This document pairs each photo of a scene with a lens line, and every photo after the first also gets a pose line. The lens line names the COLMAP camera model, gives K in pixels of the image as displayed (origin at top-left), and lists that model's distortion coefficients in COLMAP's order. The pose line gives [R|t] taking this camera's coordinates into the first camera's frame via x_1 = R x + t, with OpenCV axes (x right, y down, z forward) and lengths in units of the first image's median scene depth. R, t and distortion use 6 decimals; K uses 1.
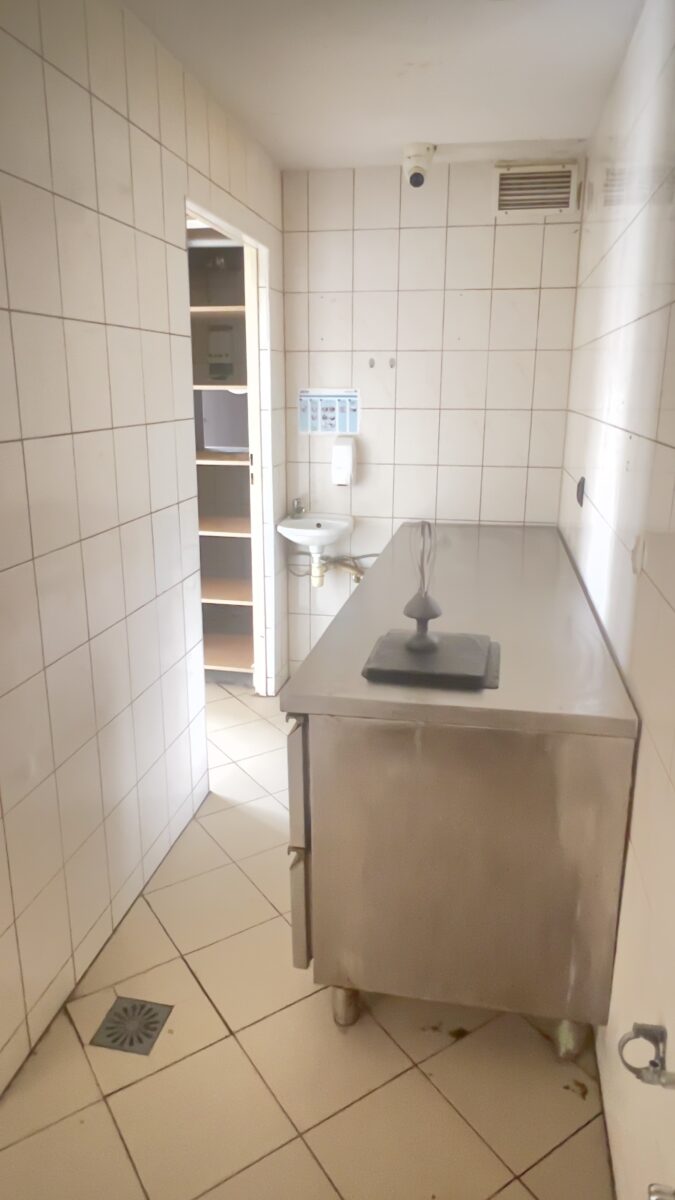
lens RADIAL K [[782.9, 0, 337.5], [0, 782.9, 600.0], [0, 0, 1]] dist [-0.000550, -0.000493]
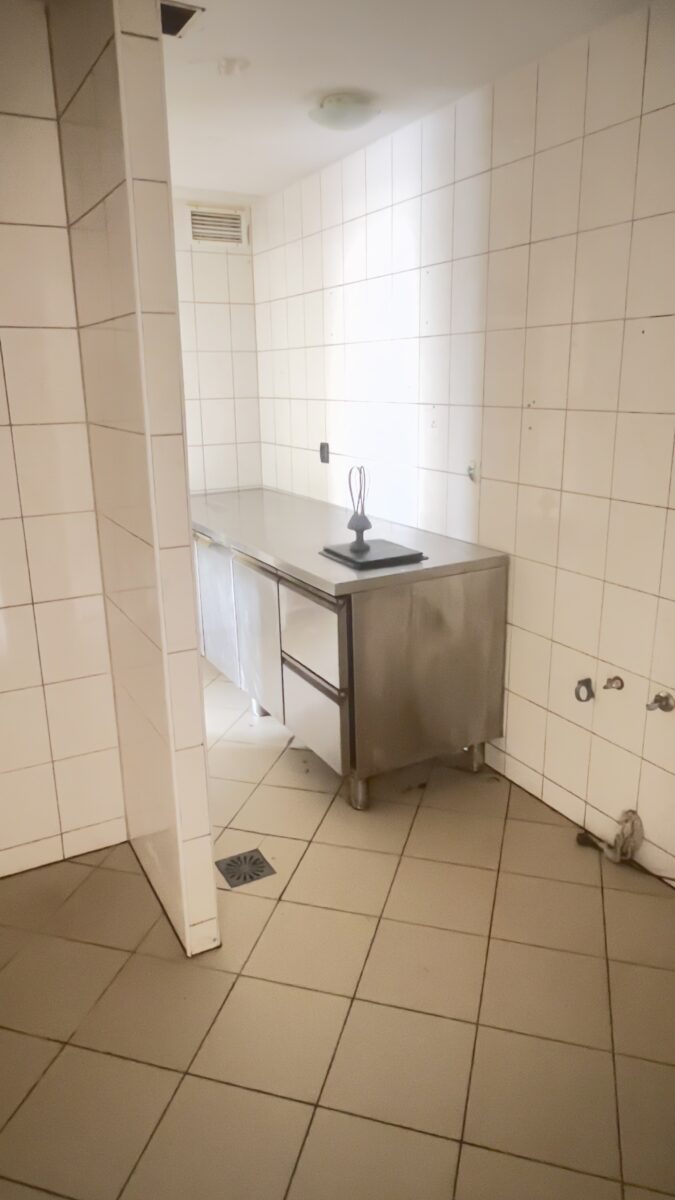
lens RADIAL K [[765.5, 0, 337.5], [0, 765.5, 600.0], [0, 0, 1]] dist [0.003278, 0.000326]
pose [[0.764251, -0.196420, 0.614280, -0.494513], [0.191349, 0.978662, 0.074869, 0.021541], [-0.615879, 0.060323, 0.785528, -0.077185]]
